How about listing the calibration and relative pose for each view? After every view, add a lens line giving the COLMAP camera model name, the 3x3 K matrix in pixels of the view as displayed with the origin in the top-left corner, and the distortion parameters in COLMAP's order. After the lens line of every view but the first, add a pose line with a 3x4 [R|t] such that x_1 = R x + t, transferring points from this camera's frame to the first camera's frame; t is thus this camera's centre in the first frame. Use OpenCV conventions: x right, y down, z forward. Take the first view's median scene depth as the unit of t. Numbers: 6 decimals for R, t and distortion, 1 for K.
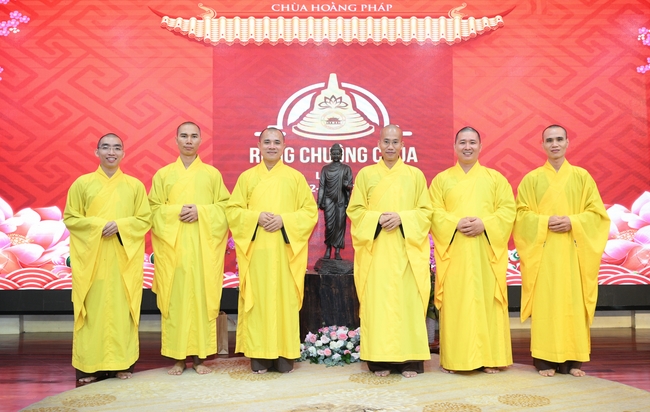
lens RADIAL K [[703.4, 0, 326.0], [0, 703.4, 198.1], [0, 0, 1]] dist [0.002269, 0.003004]
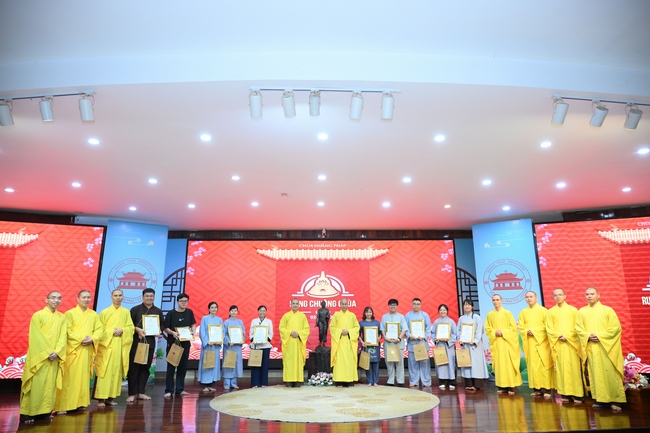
lens RADIAL K [[427.3, 0, 327.4], [0, 427.3, 217.0], [0, 0, 1]] dist [-0.001217, -0.000128]
pose [[0.999996, 0.001175, 0.002671, 0.022409], [-0.000578, 0.976998, -0.213248, -0.038087], [-0.002860, 0.213246, 0.976994, -0.568680]]
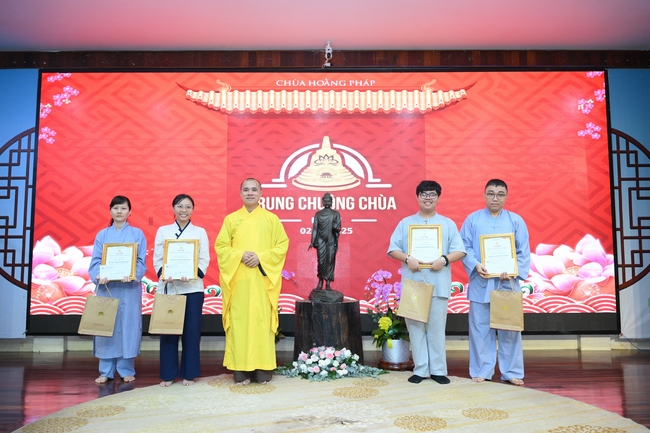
lens RADIAL K [[547.0, 0, 327.0], [0, 547.0, 218.2], [0, 0, 1]] dist [-0.002887, 0.002723]
pose [[0.999912, 0.002327, -0.013098, 0.023938], [-0.003001, 0.998659, -0.051683, 0.012664], [0.012960, 0.051718, 0.998578, 0.065326]]
